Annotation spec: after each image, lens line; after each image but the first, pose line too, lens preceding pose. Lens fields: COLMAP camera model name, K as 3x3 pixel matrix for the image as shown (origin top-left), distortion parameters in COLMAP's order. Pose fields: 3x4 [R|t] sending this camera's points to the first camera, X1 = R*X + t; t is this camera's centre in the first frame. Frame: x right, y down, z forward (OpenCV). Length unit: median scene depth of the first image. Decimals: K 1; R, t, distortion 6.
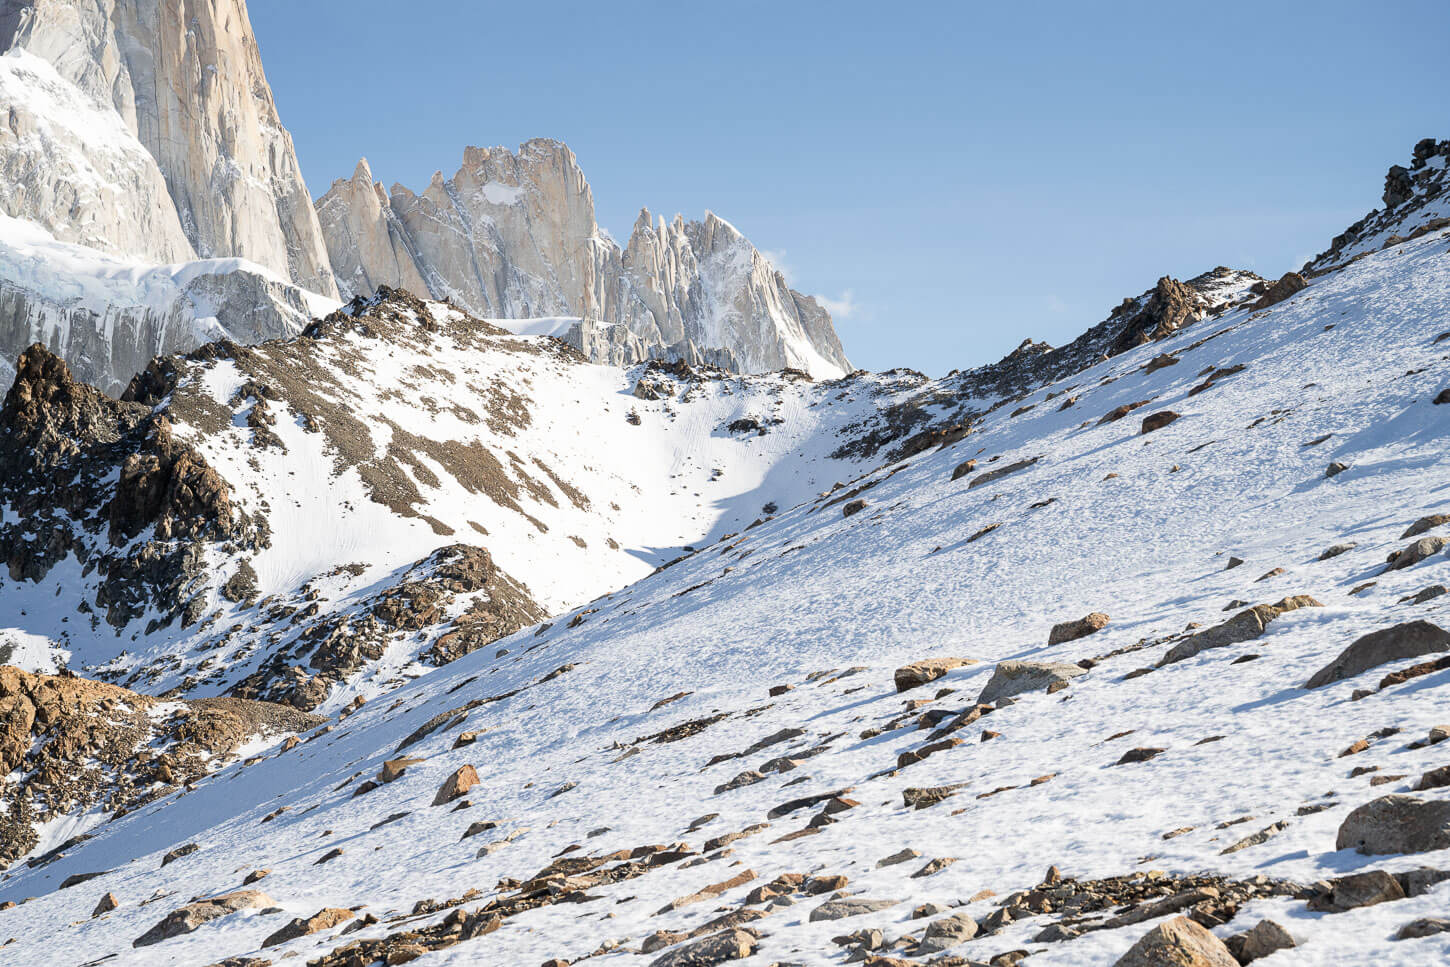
lens RADIAL K [[2792.8, 0, 724.1], [0, 2792.8, 506.1], [0, 0, 1]] dist [0.021498, -0.017992]
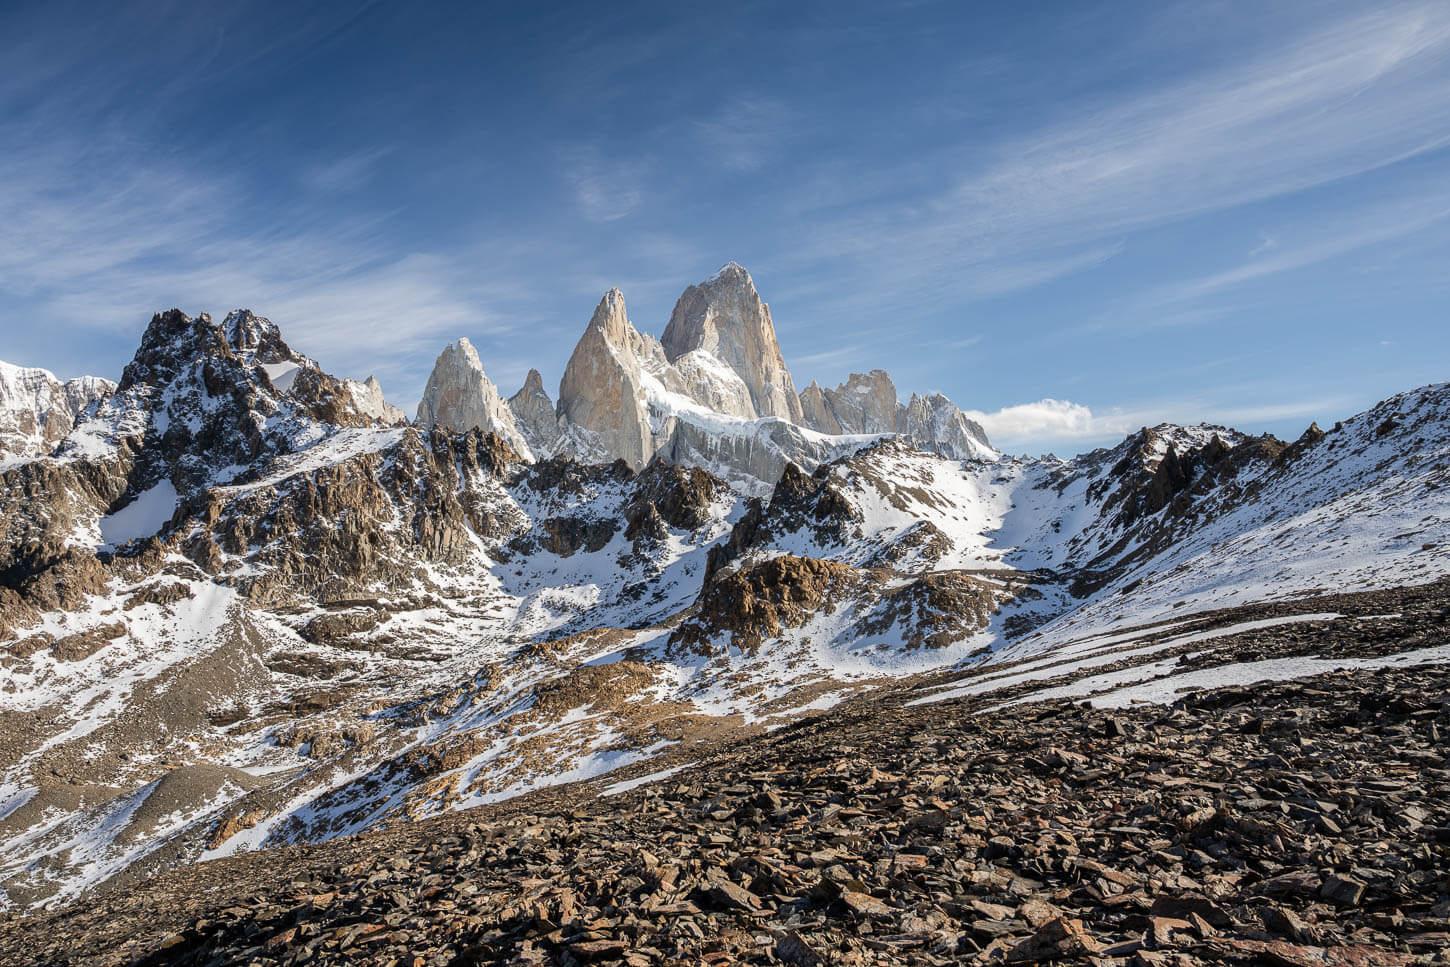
lens RADIAL K [[980.5, 0, 728.1], [0, 980.5, 488.8], [0, 0, 1]] dist [-0.003950, 0.000899]
pose [[0.976496, -0.022374, -0.214373, -0.059887], [0.020033, 0.999714, -0.013087, -0.010719], [0.214605, 0.008485, 0.976664, -0.139426]]
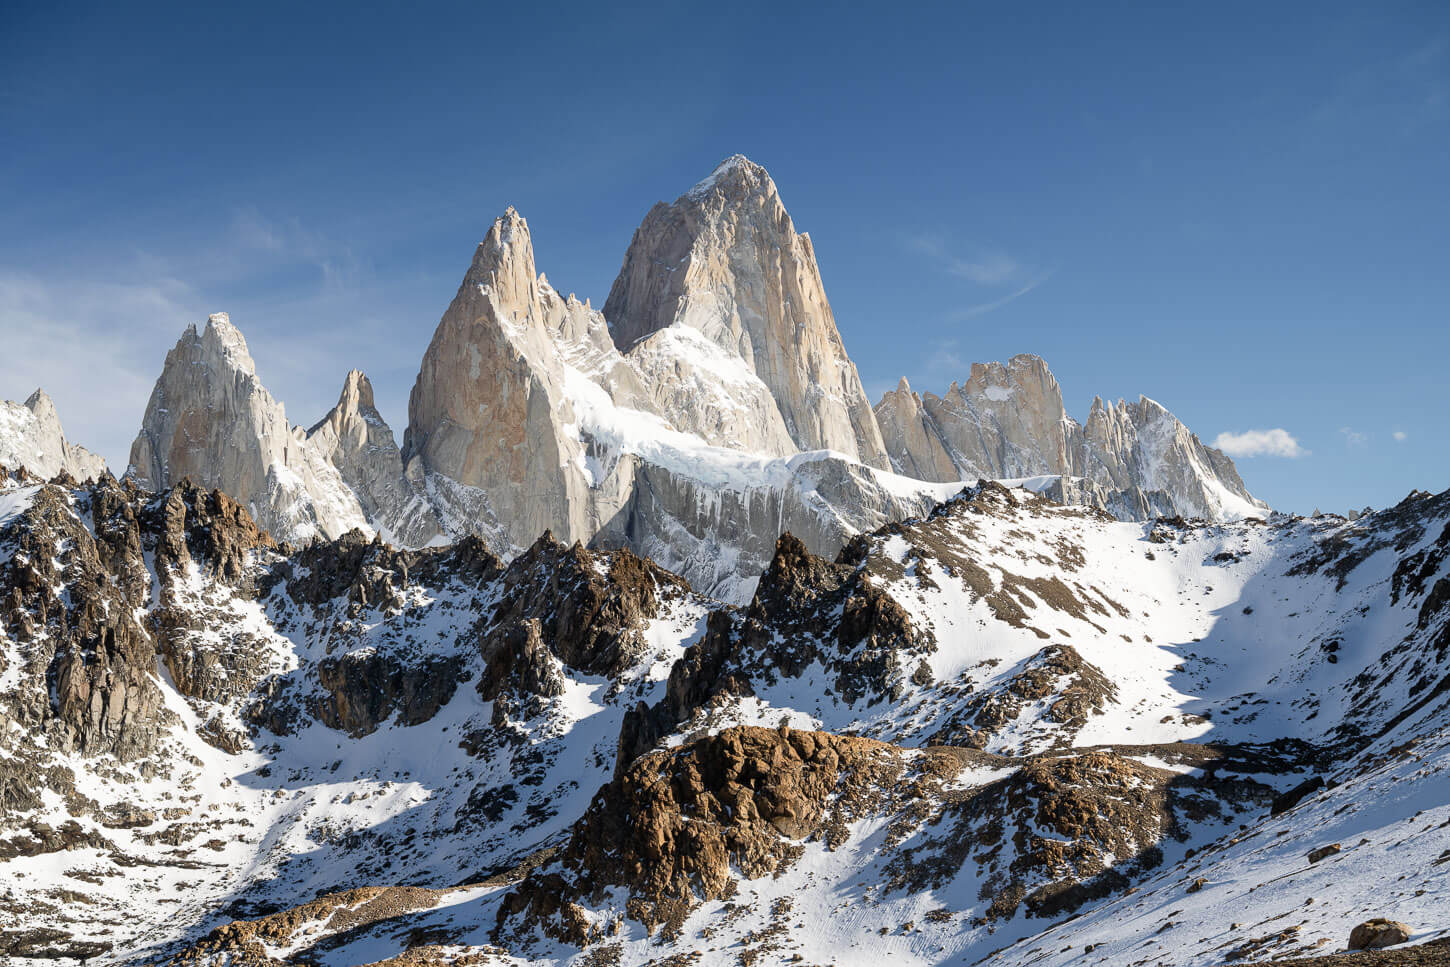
lens RADIAL K [[1897.8, 0, 731.2], [0, 1897.8, 496.6], [0, 0, 1]] dist [0.008271, 0.001761]
pose [[0.974071, -0.058182, -0.218632, -0.028248], [0.045254, 0.996943, -0.063685, -0.008201], [0.221669, 0.052140, 0.973727, -0.083902]]
